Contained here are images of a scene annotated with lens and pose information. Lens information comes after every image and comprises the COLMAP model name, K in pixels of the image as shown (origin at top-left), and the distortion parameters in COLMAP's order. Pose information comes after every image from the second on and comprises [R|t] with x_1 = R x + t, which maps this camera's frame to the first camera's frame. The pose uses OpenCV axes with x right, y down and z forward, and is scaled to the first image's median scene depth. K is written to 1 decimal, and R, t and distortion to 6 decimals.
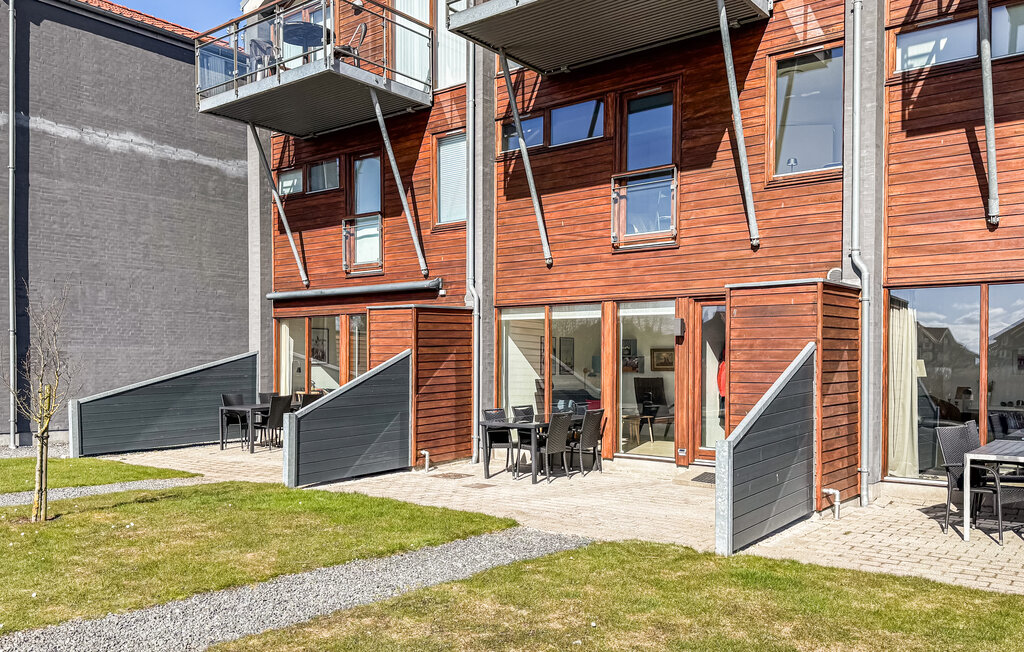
lens RADIAL K [[816.9, 0, 521.2], [0, 816.9, 360.2], [0, 0, 1]] dist [0.067915, -0.099655]
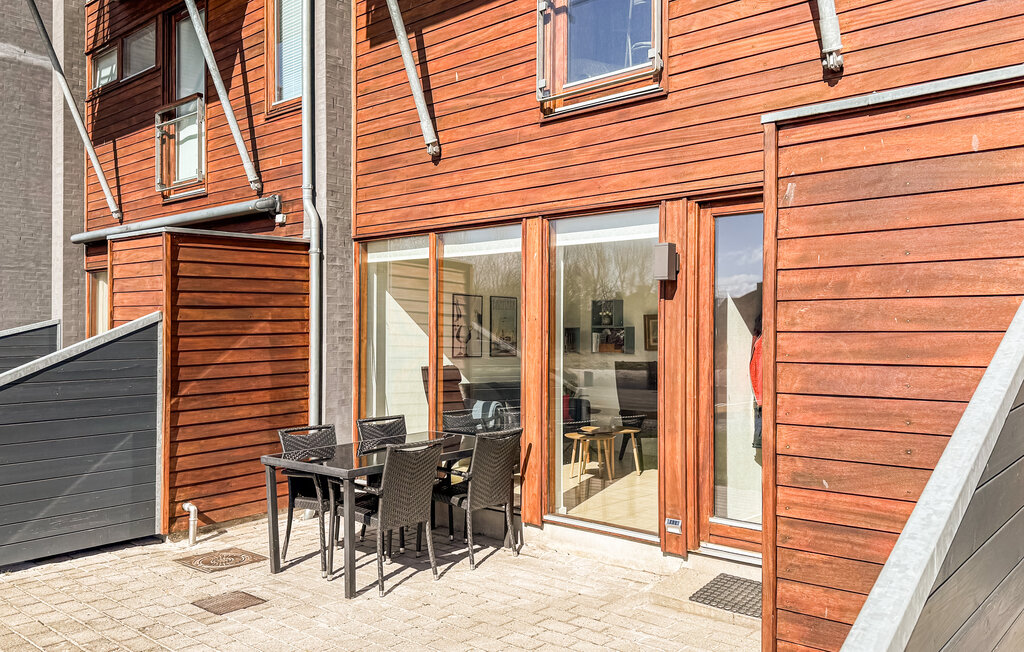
lens RADIAL K [[816.9, 0, 506.2], [0, 816.9, 331.0], [0, 0, 1]] dist [0.067915, -0.099655]
pose [[0.997895, -0.001602, -0.064830, 0.116761], [0.001338, 0.999991, -0.004114, 0.001298], [0.064836, 0.004019, 0.997888, 0.463251]]
